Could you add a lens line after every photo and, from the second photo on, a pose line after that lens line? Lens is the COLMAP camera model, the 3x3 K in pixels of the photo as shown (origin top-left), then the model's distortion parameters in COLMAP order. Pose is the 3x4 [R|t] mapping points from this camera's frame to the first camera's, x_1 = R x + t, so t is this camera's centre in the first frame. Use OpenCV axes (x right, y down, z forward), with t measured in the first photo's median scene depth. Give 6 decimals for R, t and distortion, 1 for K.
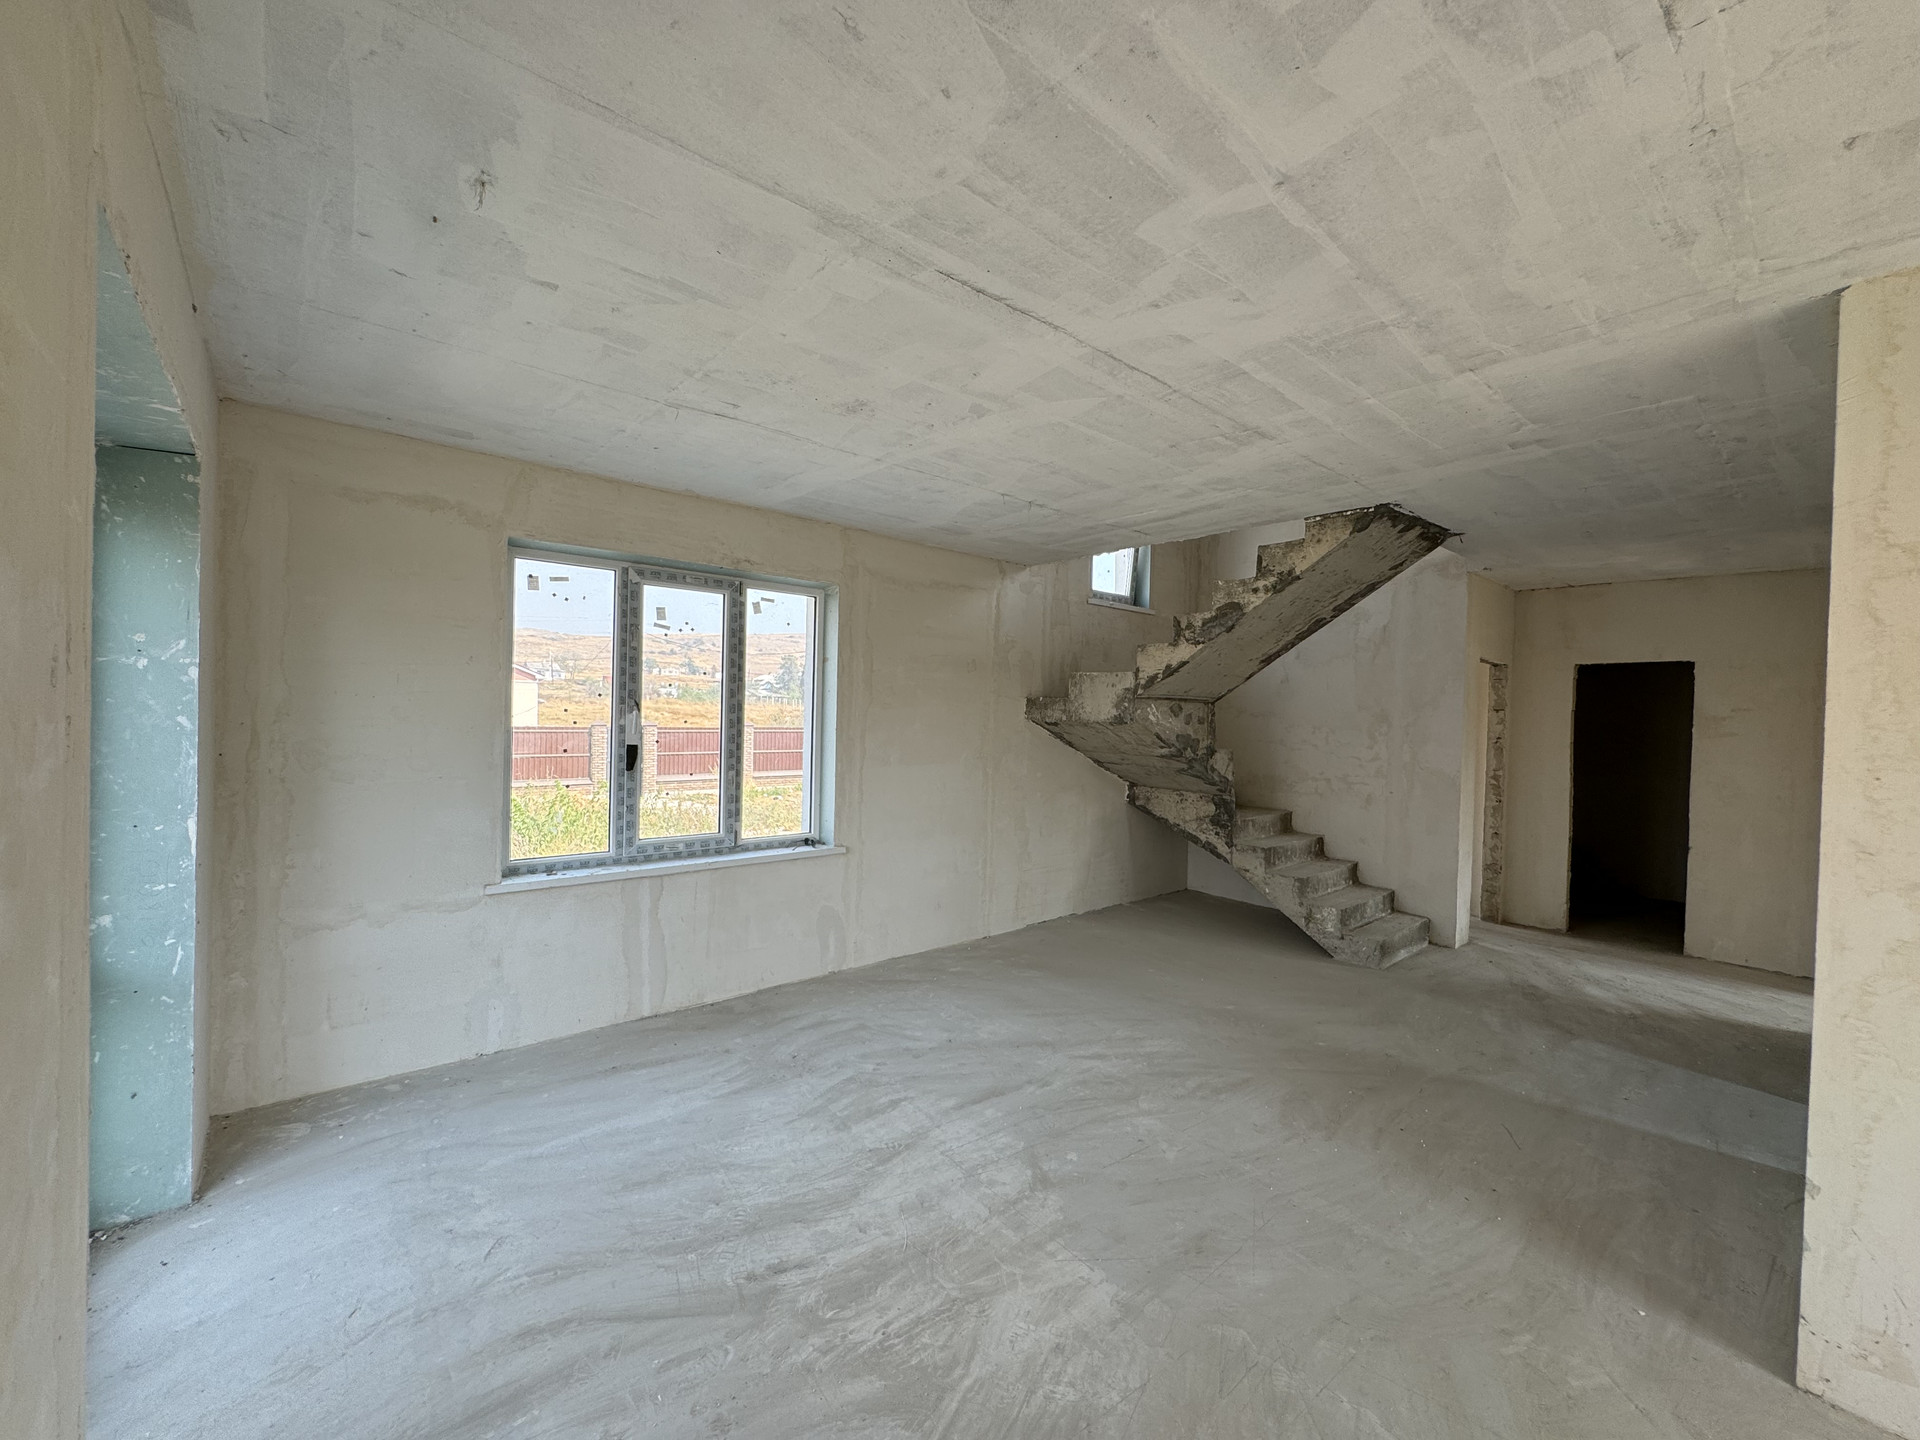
lens RADIAL K [[765.3, 0, 956.8], [0, 765.3, 718.5], [0, 0, 1]] dist [-0.004376, -0.000129]
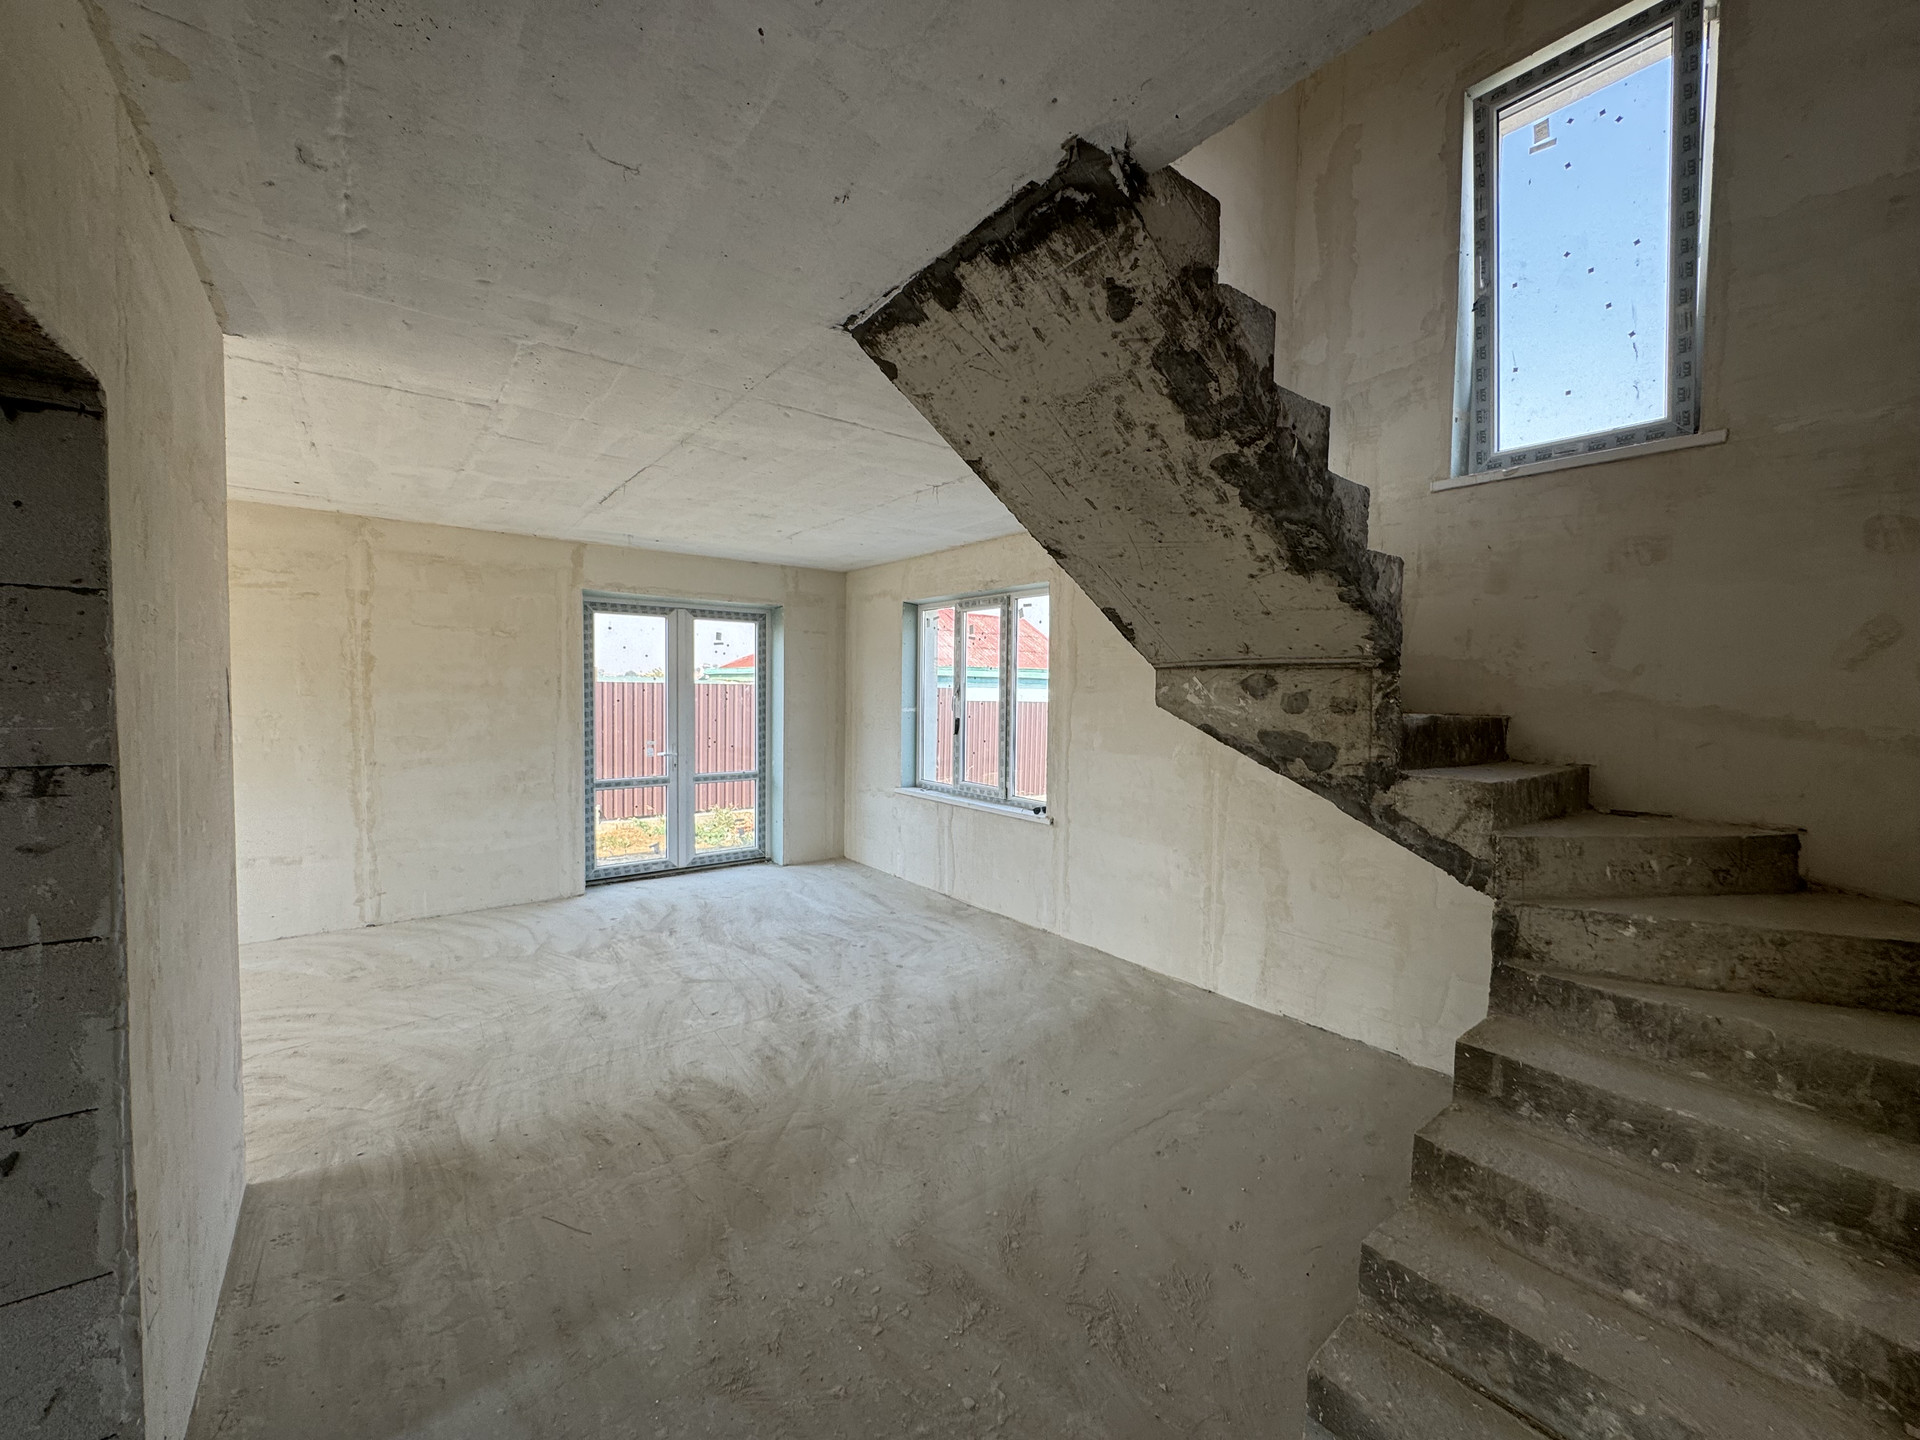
lens RADIAL K [[765.3, 0, 958.0], [0, 765.3, 718.0], [0, 0, 1]] dist [-0.004376, -0.000129]
pose [[-0.045220, 0.013003, -0.998892, 1.210544], [-0.025053, 0.999586, 0.014146, 0.013881], [0.998663, 0.025665, -0.044875, 1.165962]]
